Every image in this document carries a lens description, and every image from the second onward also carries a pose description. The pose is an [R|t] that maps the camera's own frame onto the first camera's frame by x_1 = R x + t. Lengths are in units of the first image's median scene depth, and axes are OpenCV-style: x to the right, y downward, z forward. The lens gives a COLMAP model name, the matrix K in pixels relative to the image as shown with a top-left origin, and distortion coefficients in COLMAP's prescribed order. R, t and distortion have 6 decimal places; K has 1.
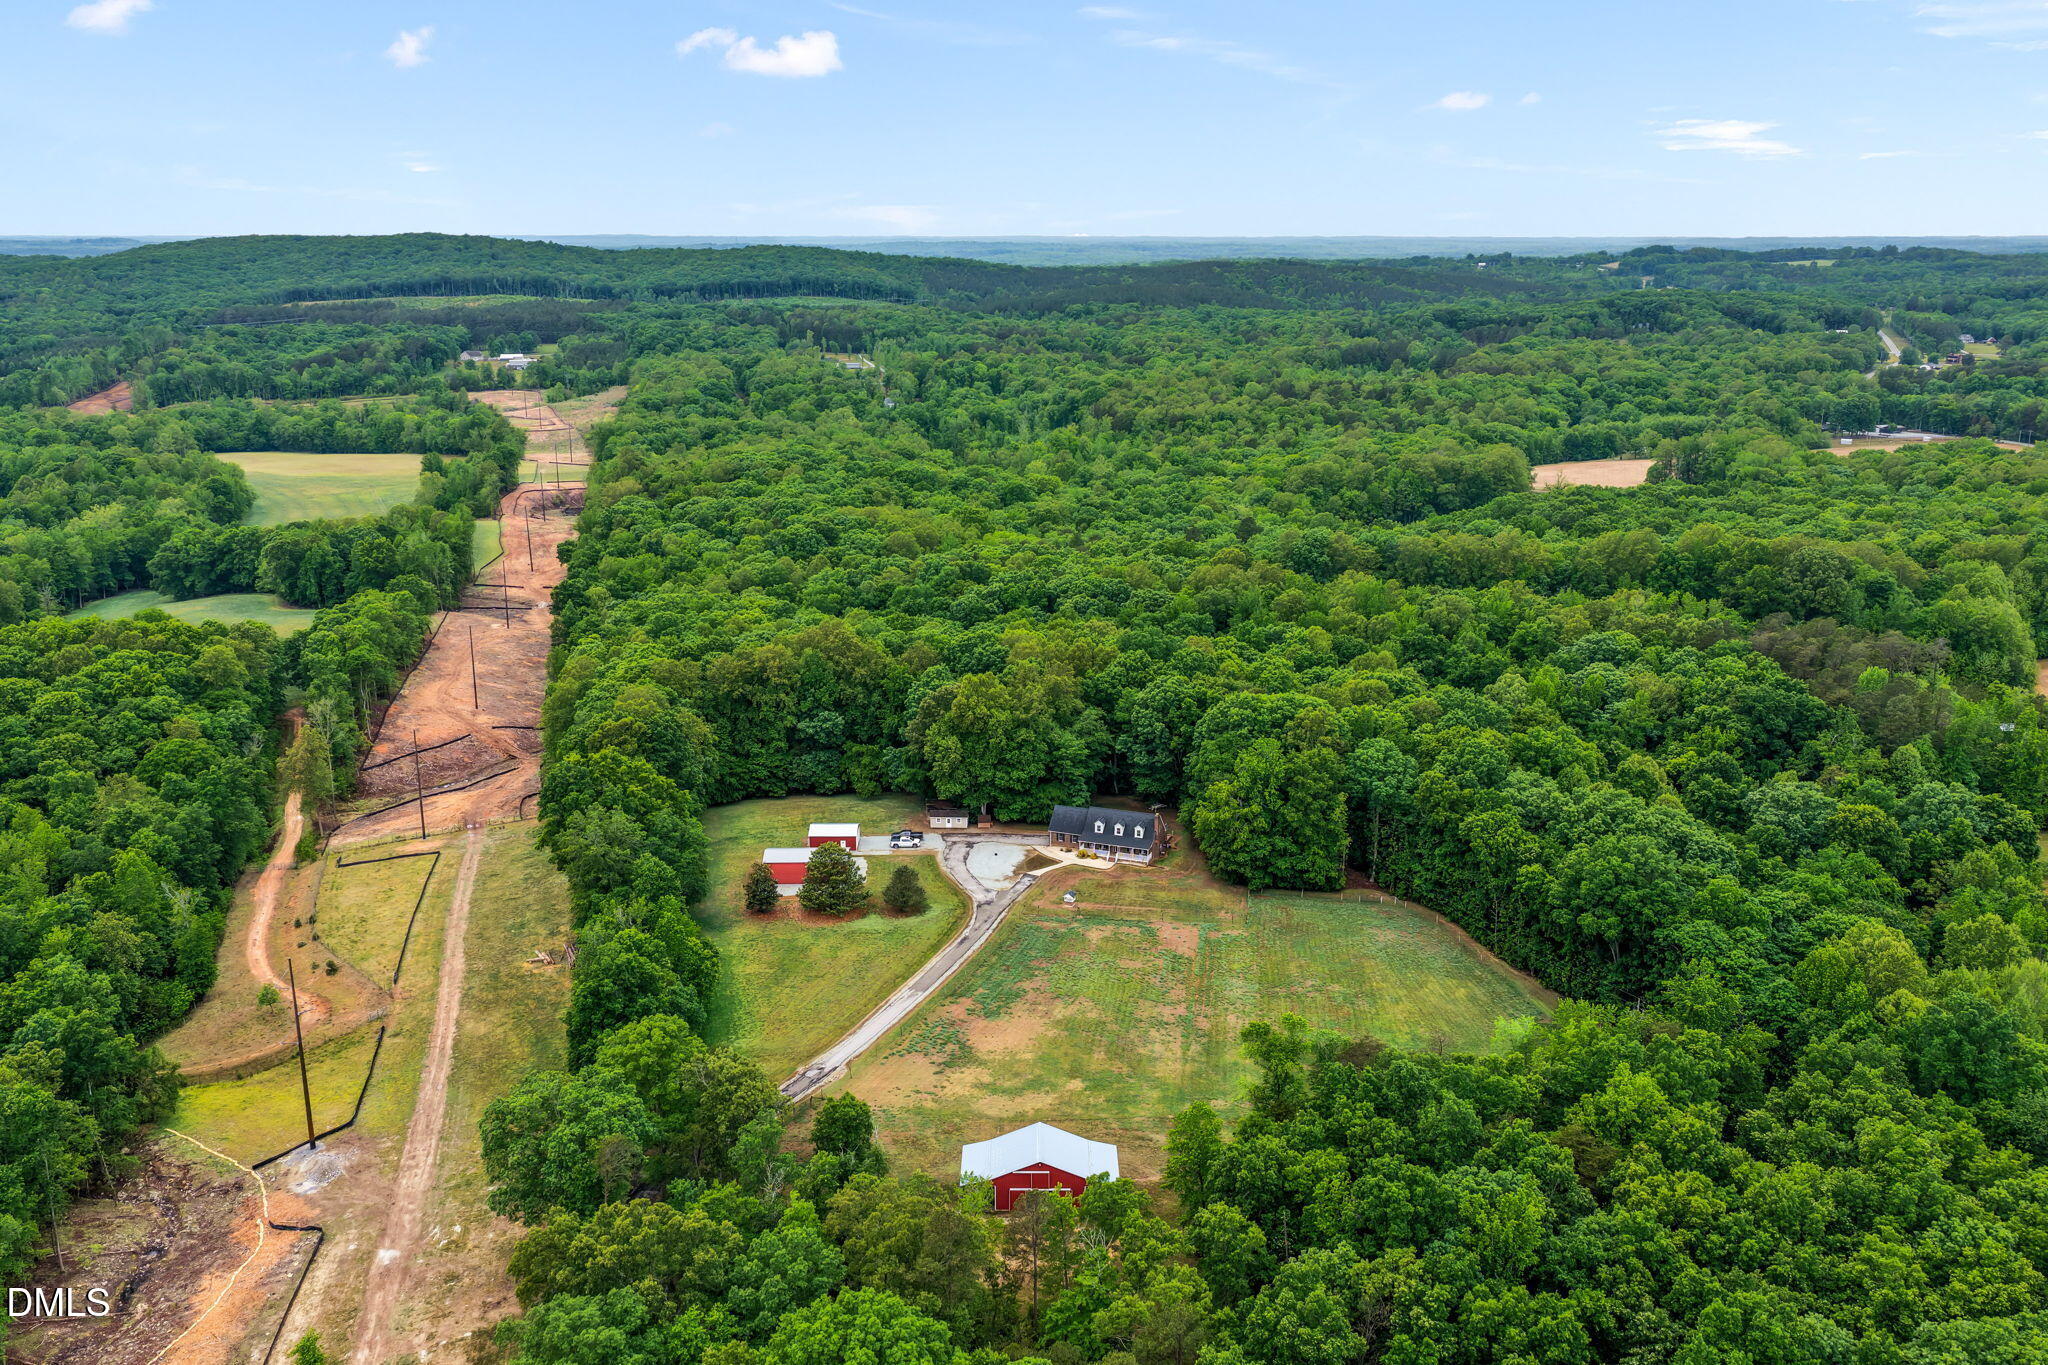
lens RADIAL K [[1716.0, 0, 1020.5], [0, 1716.0, 675.9], [0, 0, 1]] dist [-0.005940, 0.031936]
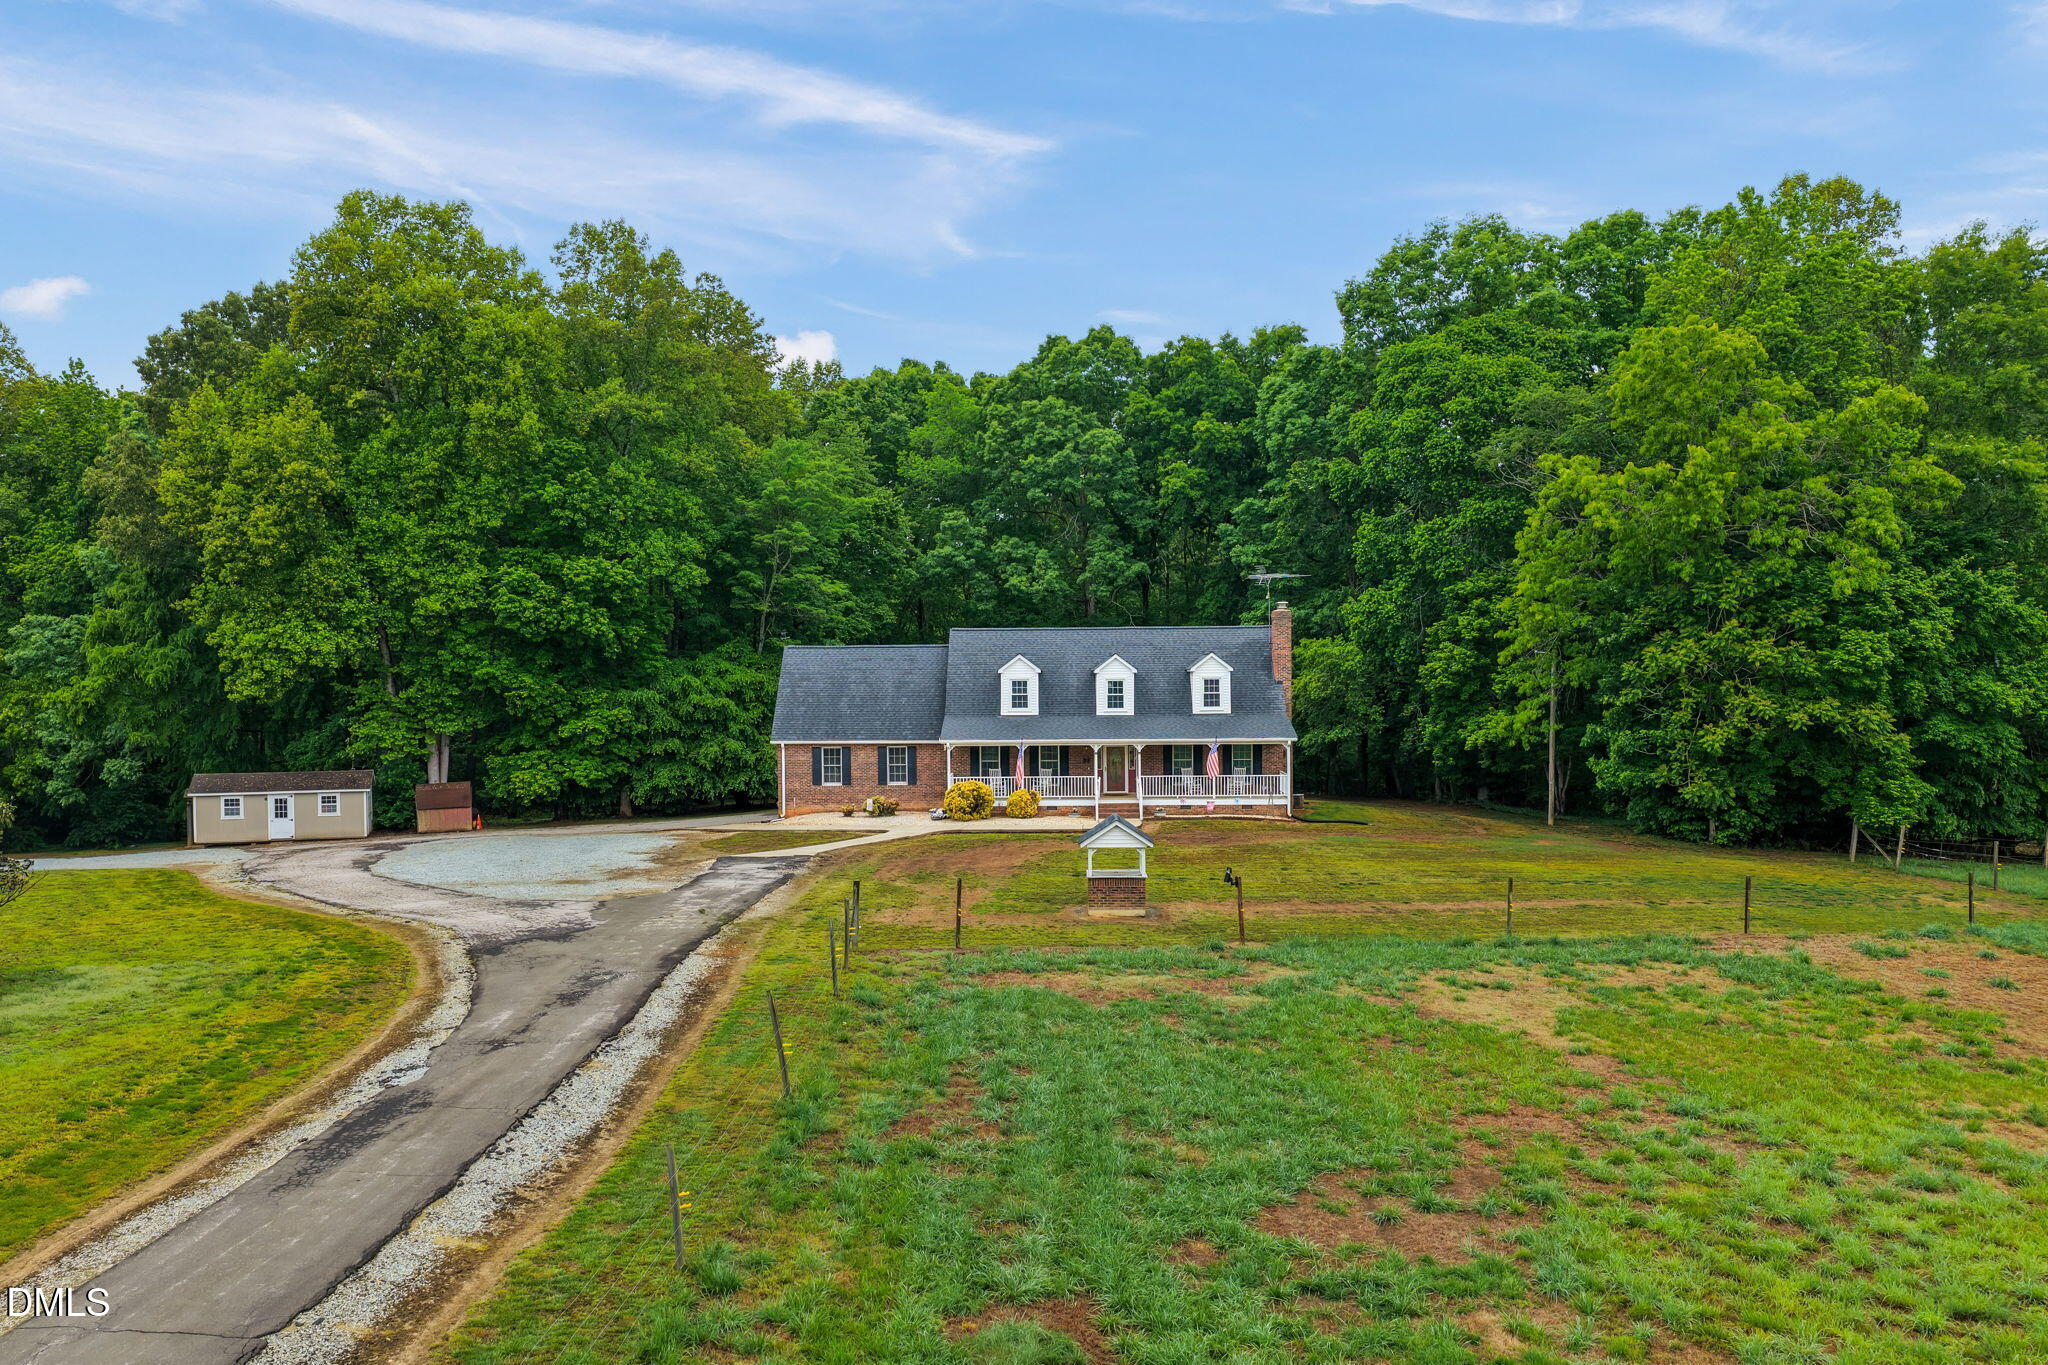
lens RADIAL K [[1716.0, 0, 1031.2], [0, 1716.0, 731.7], [0, 0, 1]] dist [-0.005940, 0.031936]
pose [[0.940193, -0.018233, 0.340155, -0.017916], [0.091089, 0.975660, -0.199474, 0.091014], [-0.328238, 0.218529, 0.918969, 0.531911]]
